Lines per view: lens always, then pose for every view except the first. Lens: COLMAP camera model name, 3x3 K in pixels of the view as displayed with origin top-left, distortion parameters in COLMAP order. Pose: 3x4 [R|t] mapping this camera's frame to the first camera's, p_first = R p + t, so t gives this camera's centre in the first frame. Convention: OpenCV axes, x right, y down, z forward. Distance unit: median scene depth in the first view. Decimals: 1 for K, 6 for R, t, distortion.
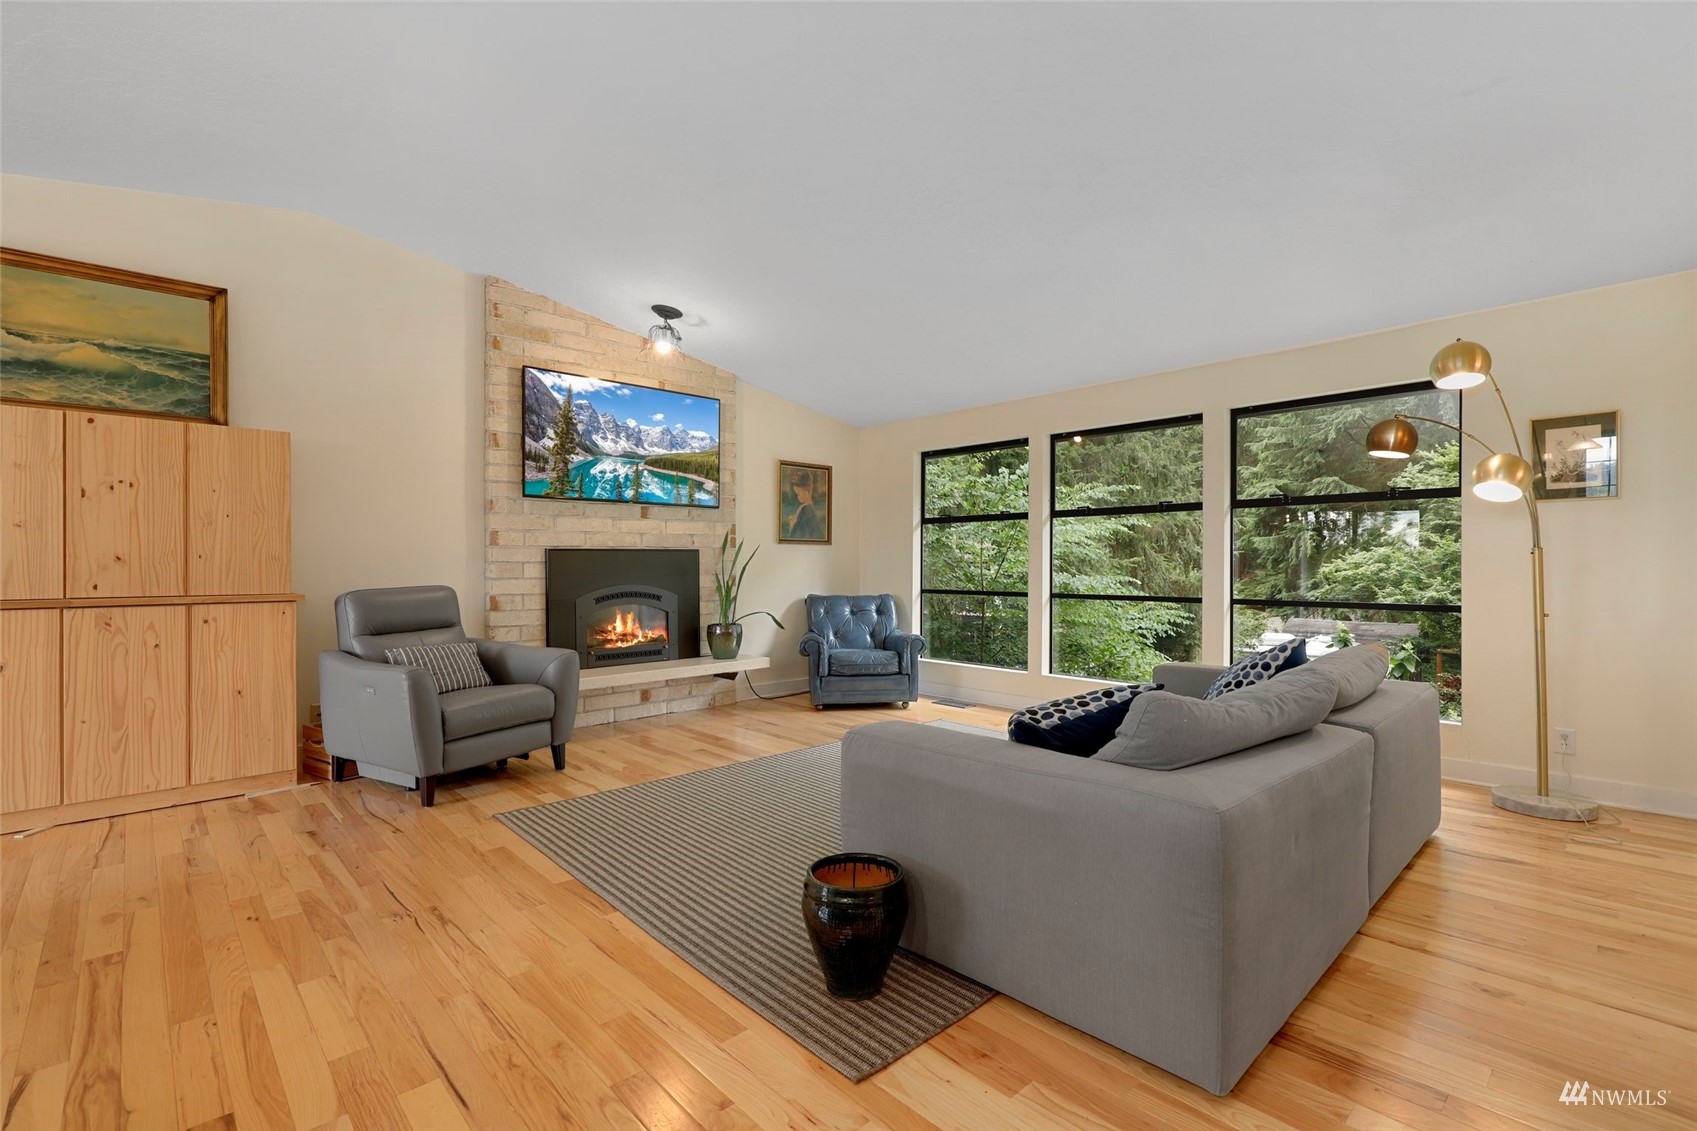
lens RADIAL K [[768.0, 0, 848.5], [0, 768.0, 565.5], [0, 0, 1]] dist [0.001088, 0.000088]
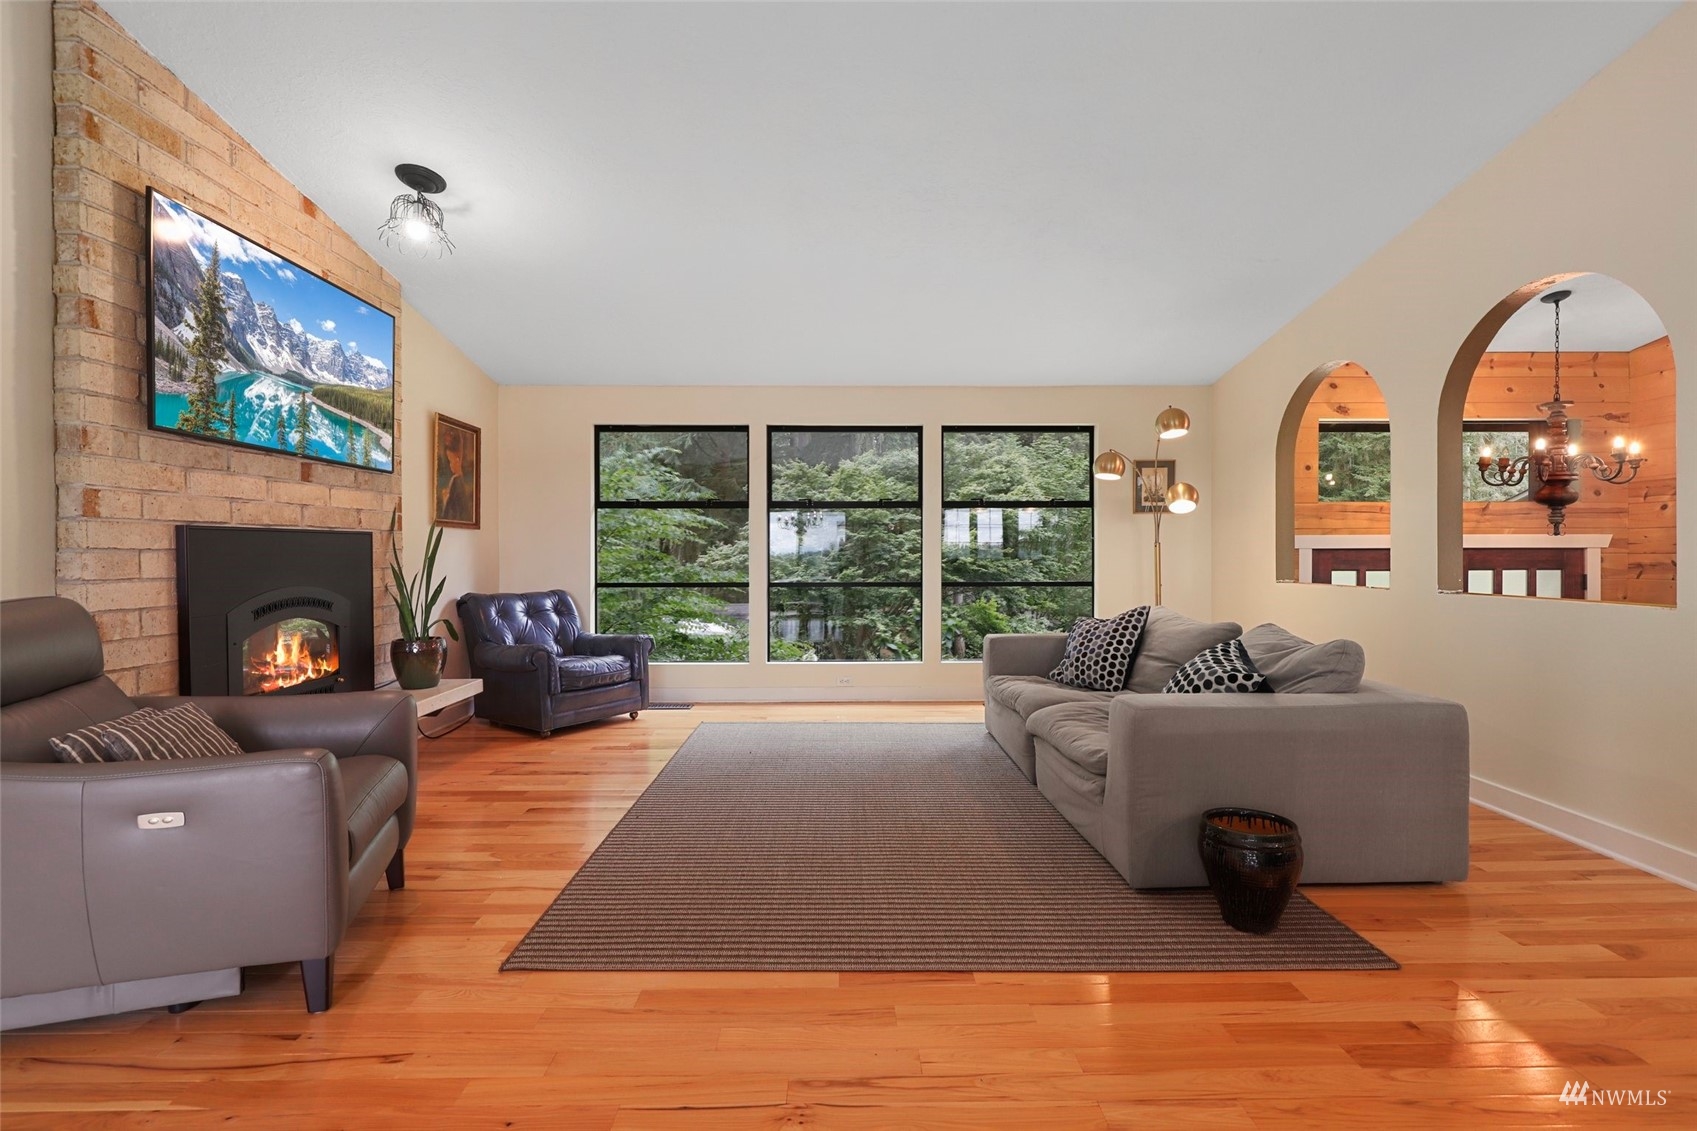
lens RADIAL K [[785.1, 0, 847.8], [0, 785.1, 557.4], [0, 0, 1]] dist [0.000686, -0.000372]
pose [[0.673853, -0.002691, 0.738860, -0.633811], [0.001873, 0.999996, 0.001935, 0.001455], [-0.738863, 0.000080, 0.673856, 0.332676]]
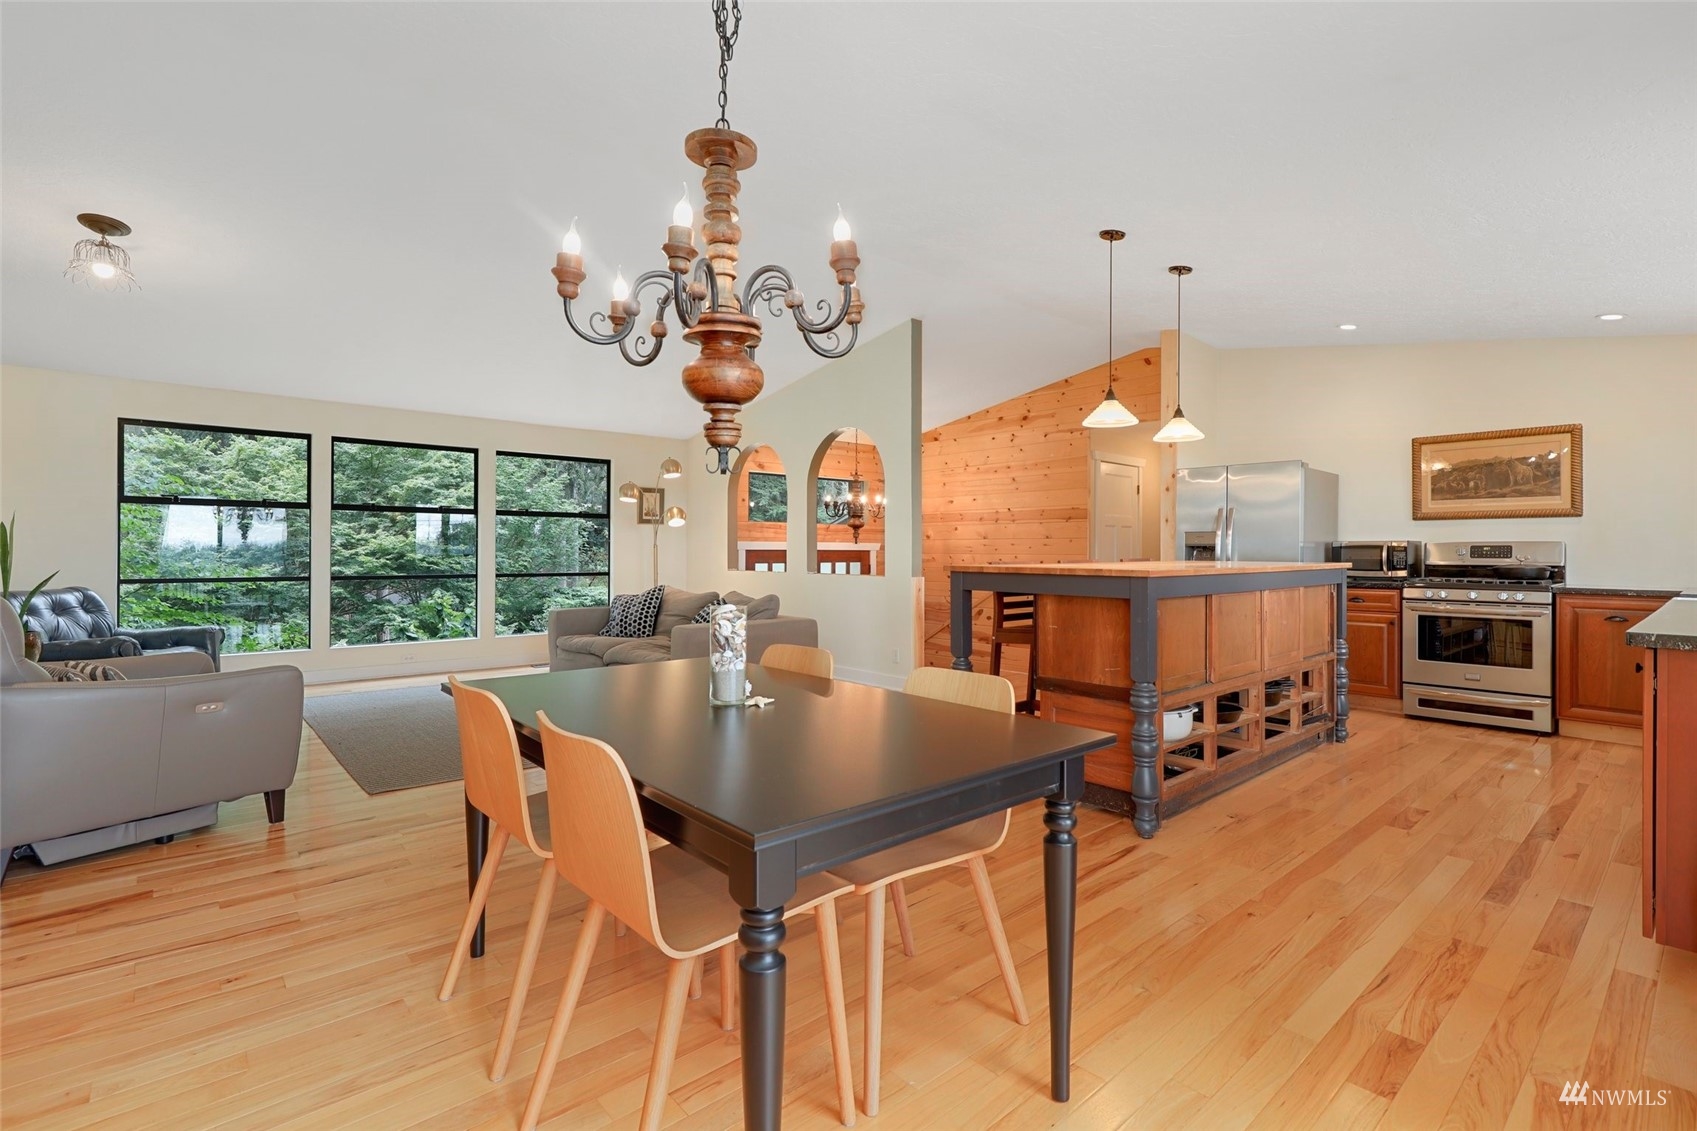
lens RADIAL K [[768.8, 0, 853.2], [0, 768.8, 552.8], [0, 0, 1]] dist [-0.001573, -0.000441]
pose [[0.034302, 0.000854, 0.999411, -1.266763], [-0.003292, 0.999994, -0.000742, 0.000160], [-0.999406, -0.003265, 0.034304, 0.273211]]
